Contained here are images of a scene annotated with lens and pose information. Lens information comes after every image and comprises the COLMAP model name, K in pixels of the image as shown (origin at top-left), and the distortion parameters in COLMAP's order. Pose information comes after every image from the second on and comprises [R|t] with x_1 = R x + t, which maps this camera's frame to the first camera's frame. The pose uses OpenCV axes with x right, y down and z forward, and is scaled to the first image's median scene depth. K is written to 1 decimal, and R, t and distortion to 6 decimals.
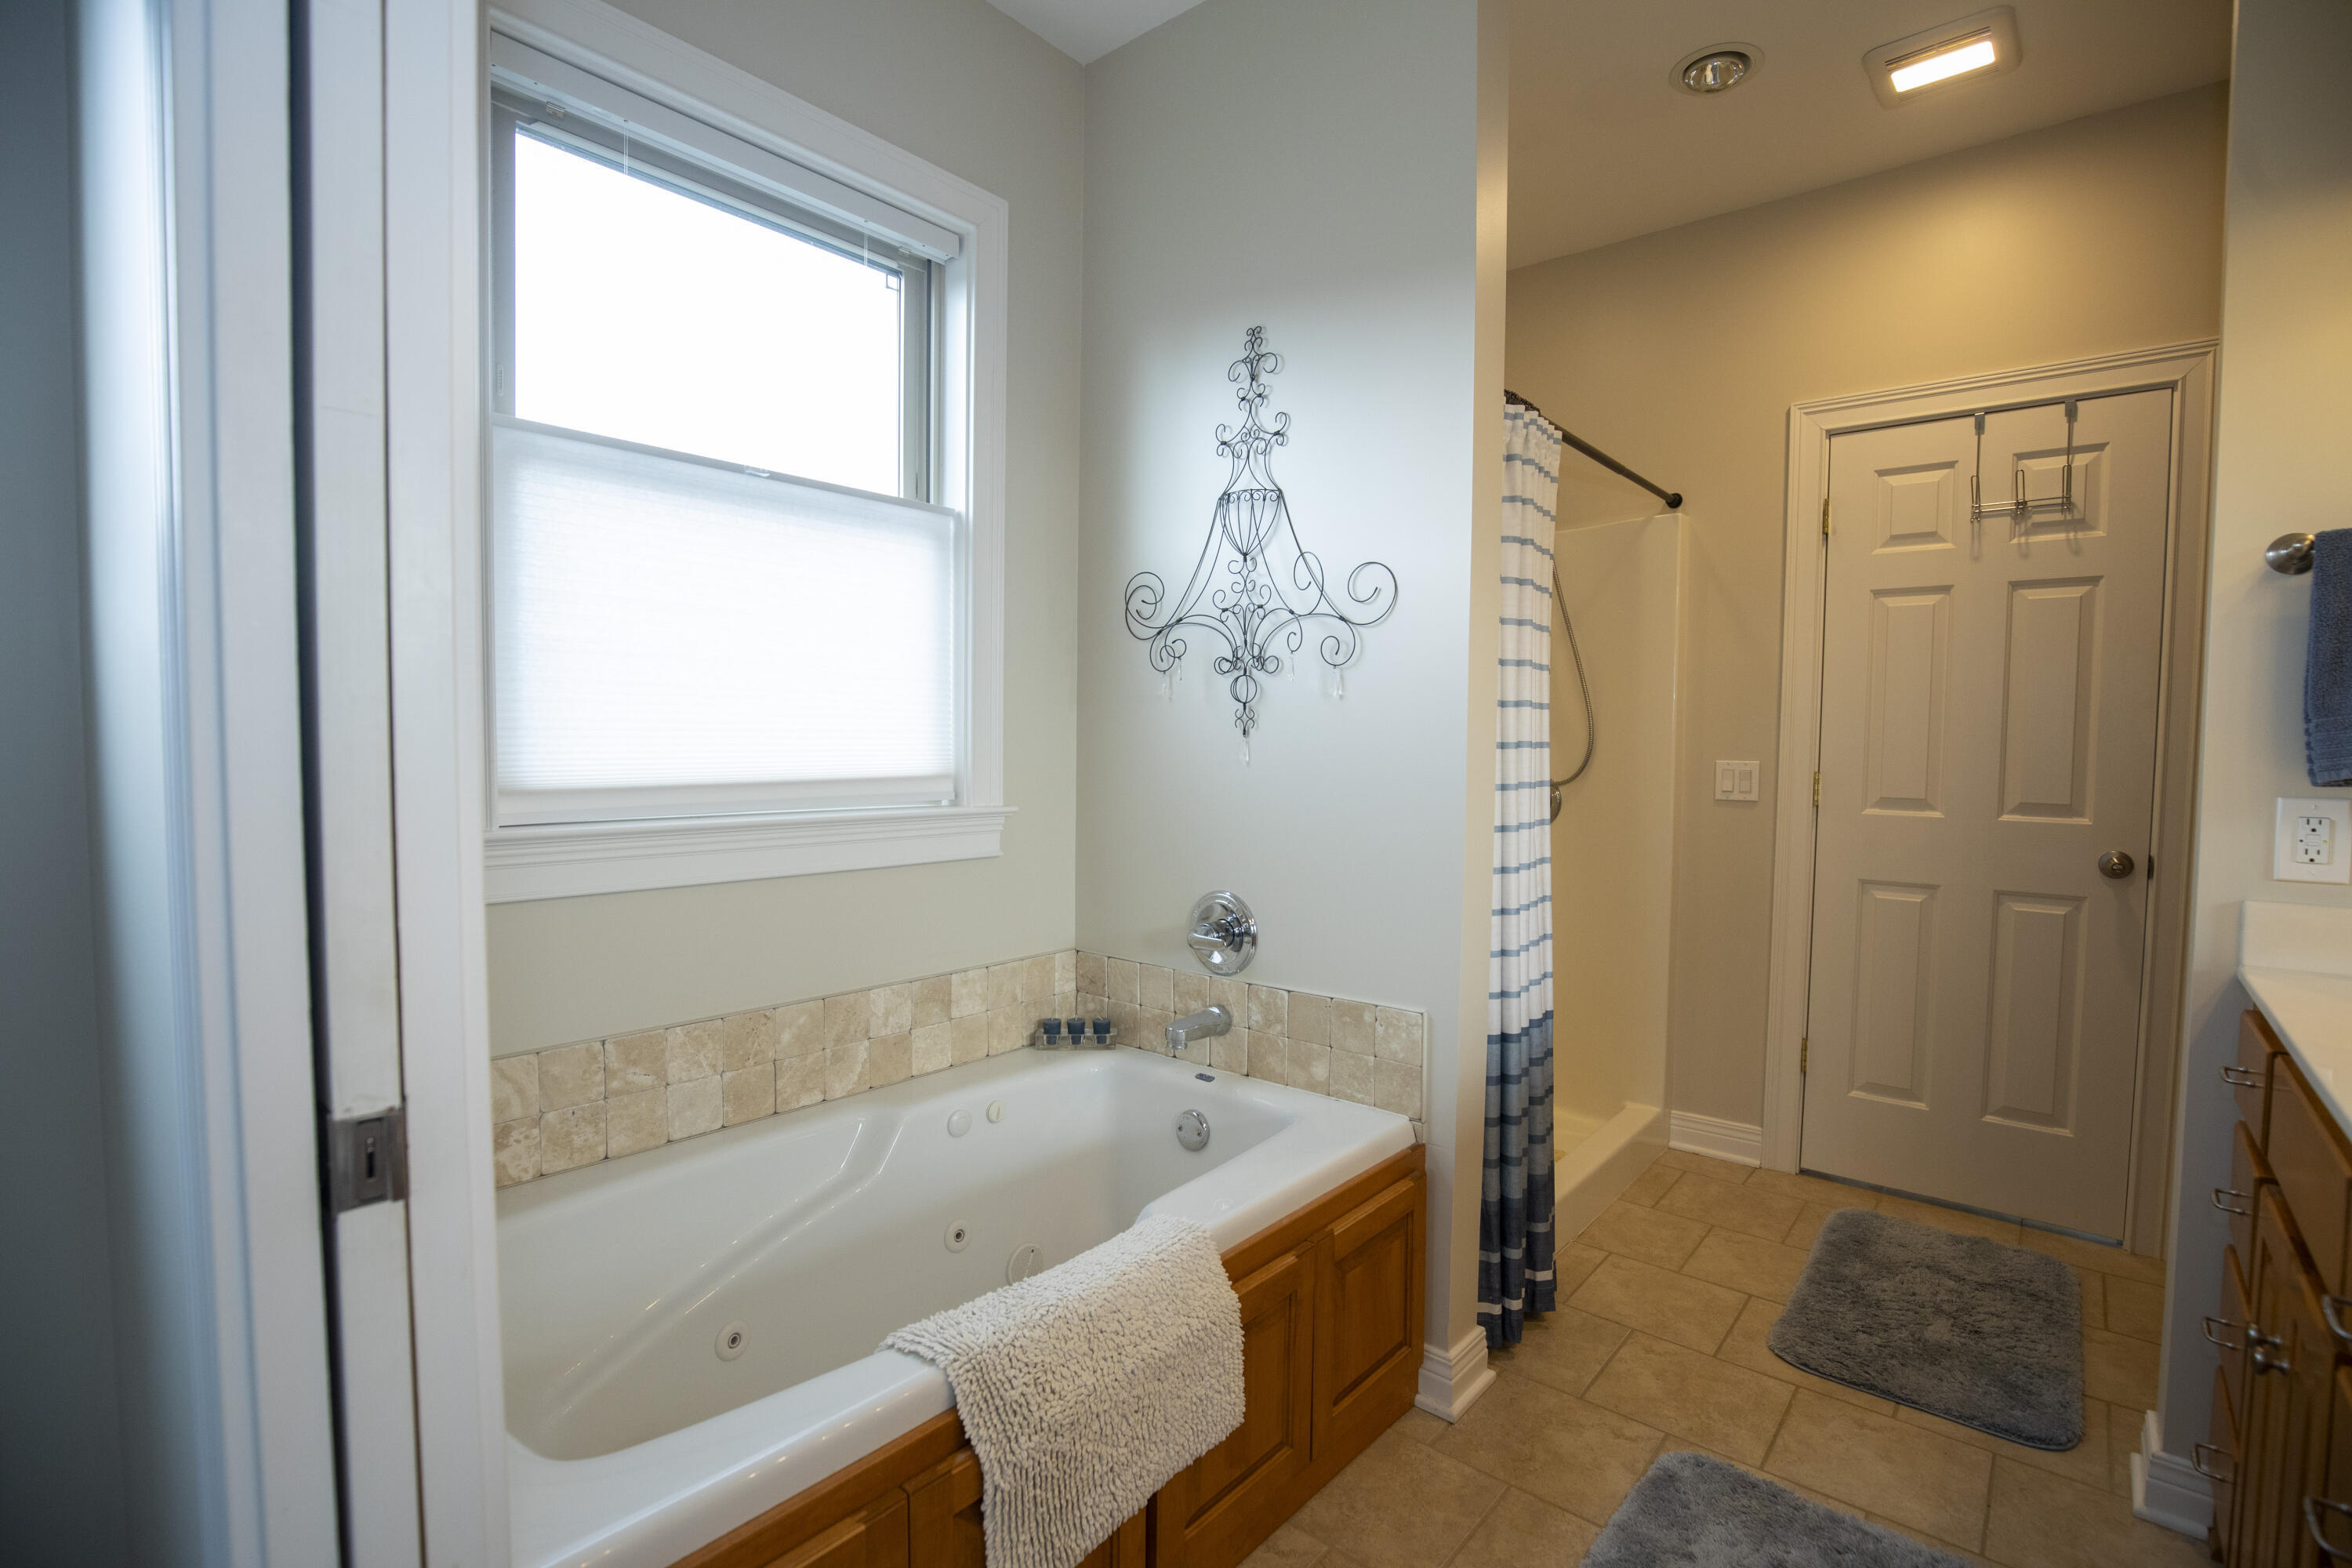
lens RADIAL K [[1083.4, 0, 1191.0], [0, 1083.4, 794.3], [0, 0, 1]] dist [-0.039315, 0.009176]
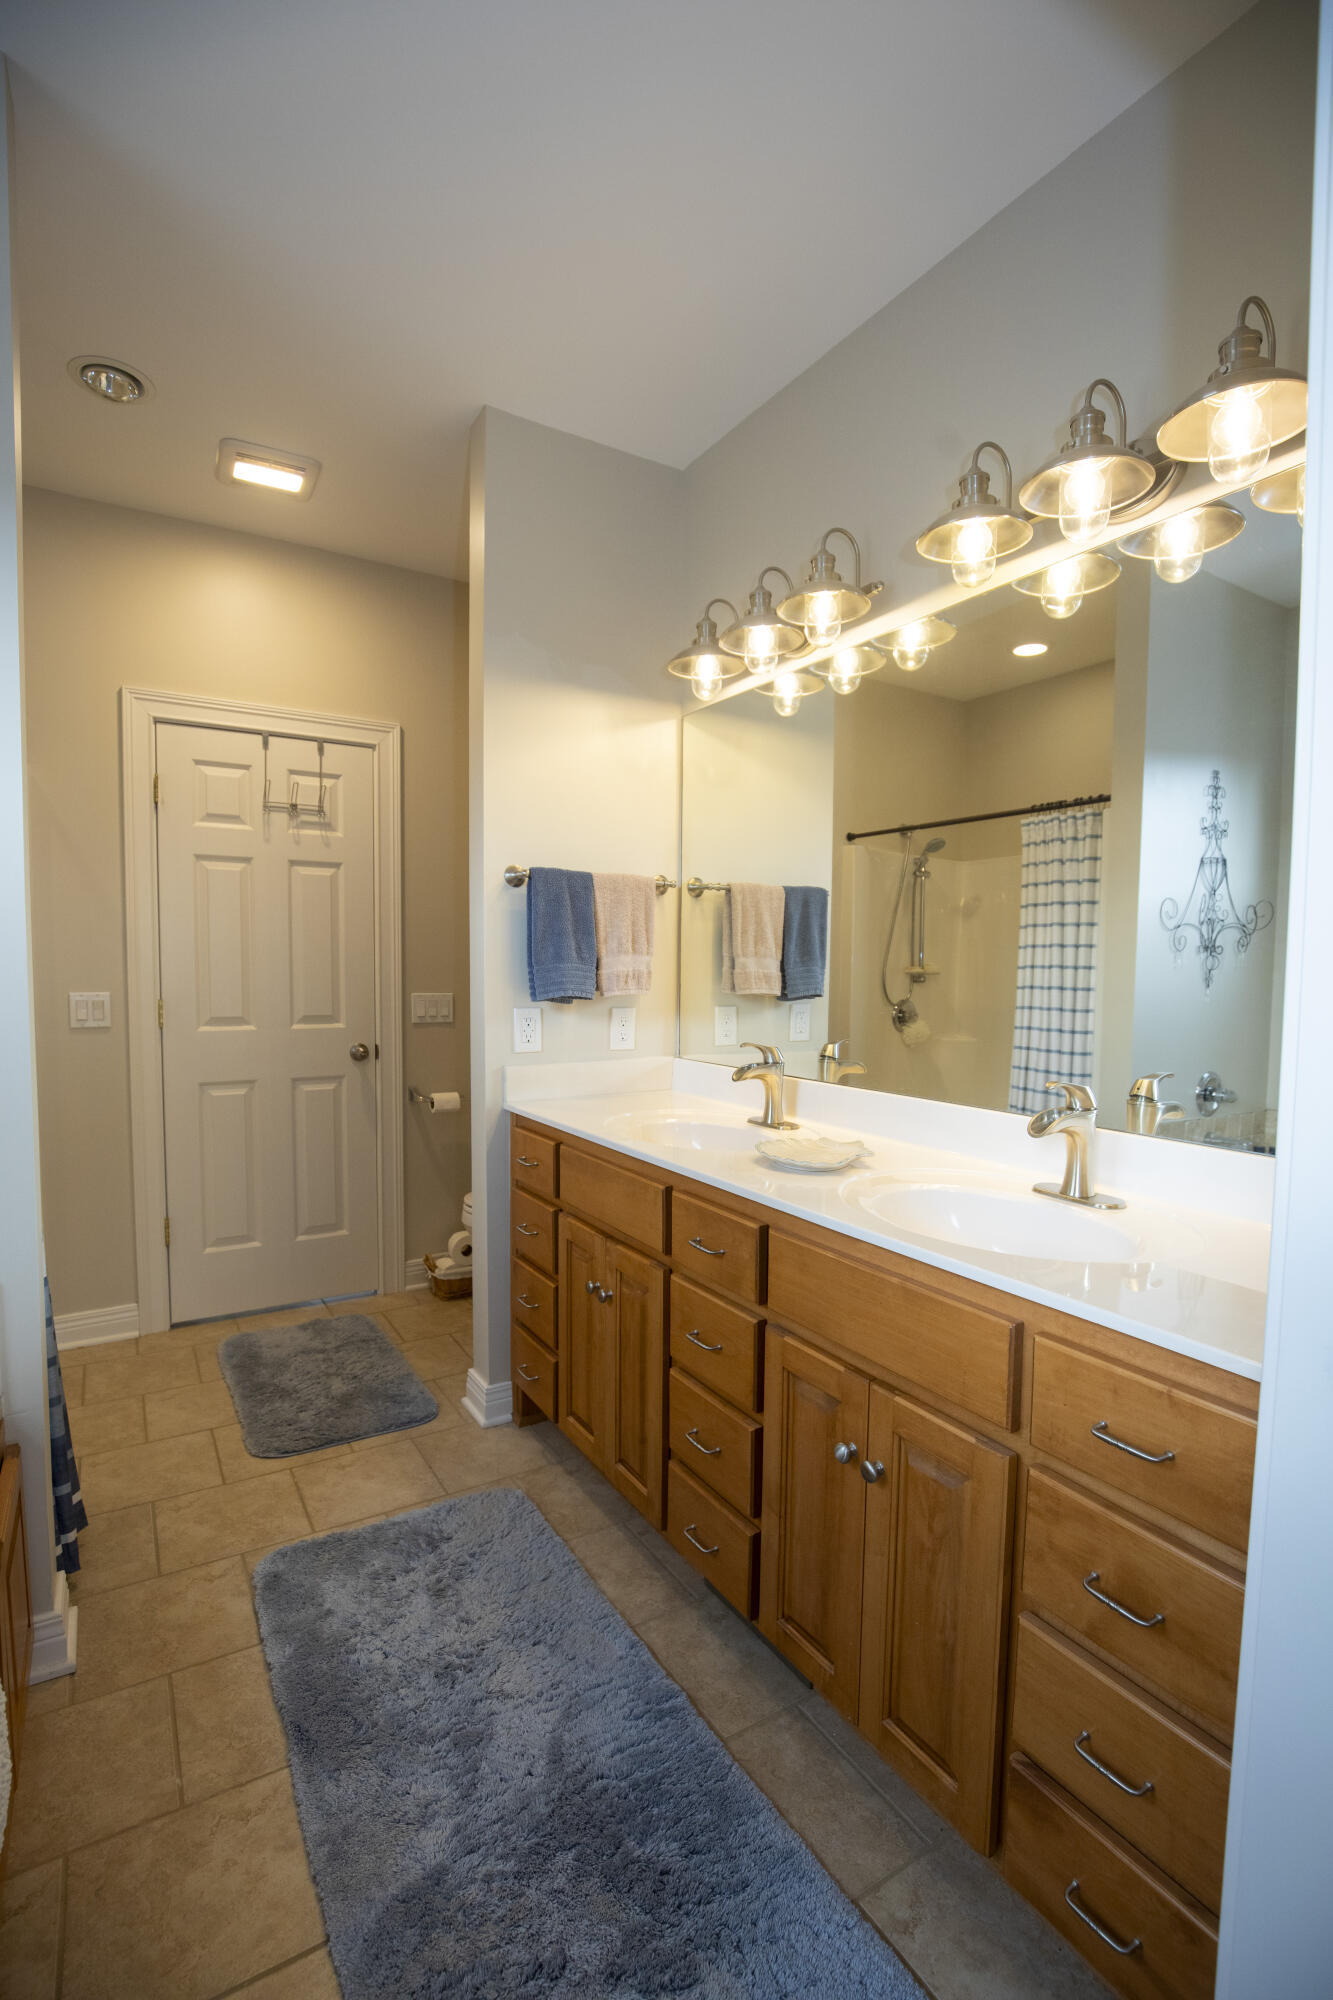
lens RADIAL K [[921.2, 0, 675.8], [0, 921.2, 1027.4], [0, 0, 1]] dist [-0.039315, 0.009176]
pose [[0.311794, -0.071492, 0.947456, -0.248804], [0.044949, 0.997159, 0.060450, -0.029804], [-0.949086, 0.023739, 0.314122, 0.140361]]
